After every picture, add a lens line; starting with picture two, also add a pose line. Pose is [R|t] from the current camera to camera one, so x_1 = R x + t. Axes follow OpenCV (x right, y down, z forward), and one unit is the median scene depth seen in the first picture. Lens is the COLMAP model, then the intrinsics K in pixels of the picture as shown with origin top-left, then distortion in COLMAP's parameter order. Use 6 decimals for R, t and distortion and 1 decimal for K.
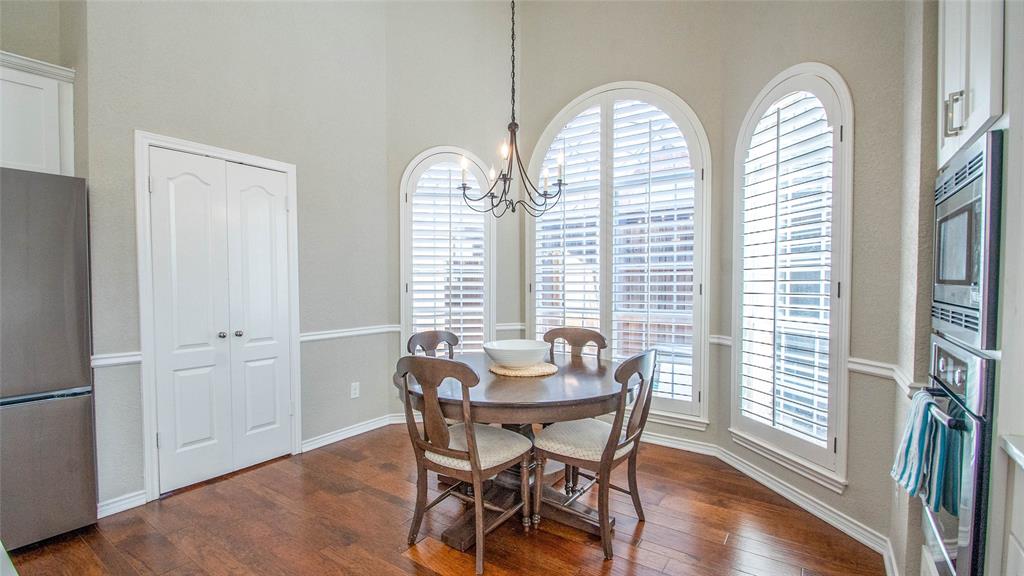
lens RADIAL K [[458.5, 0, 502.2], [0, 458.5, 294.2], [0, 0, 1]] dist [0.019129, -0.018529]
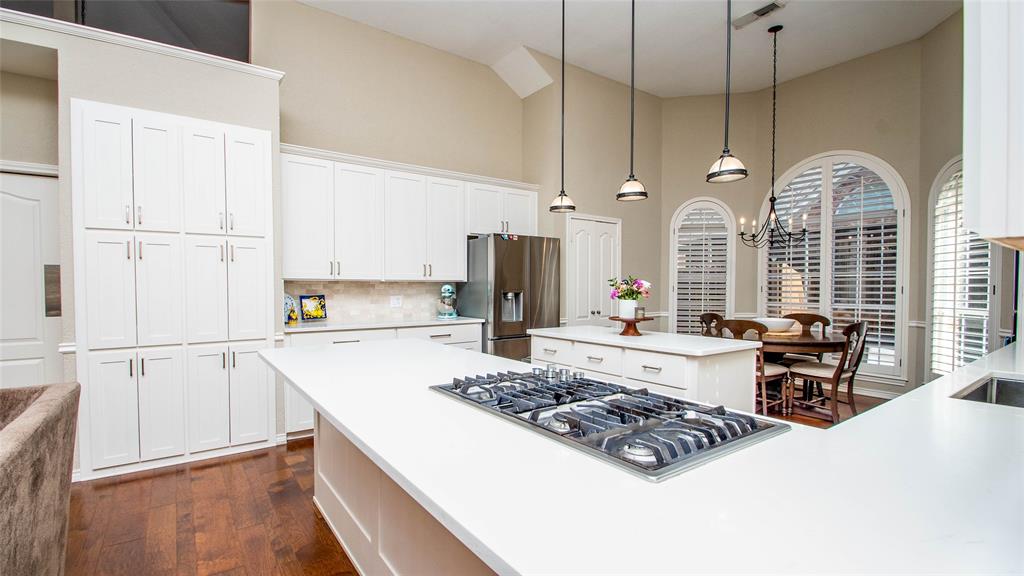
lens RADIAL K [[458.5, 0, 502.2], [0, 458.5, 294.2], [0, 0, 1]] dist [0.019129, -0.018529]
pose [[0.943914, 0.007642, -0.330104, -0.353777], [-0.008609, 0.999962, -0.001468, 0.019620], [0.330080, 0.004227, 0.943943, -0.989030]]
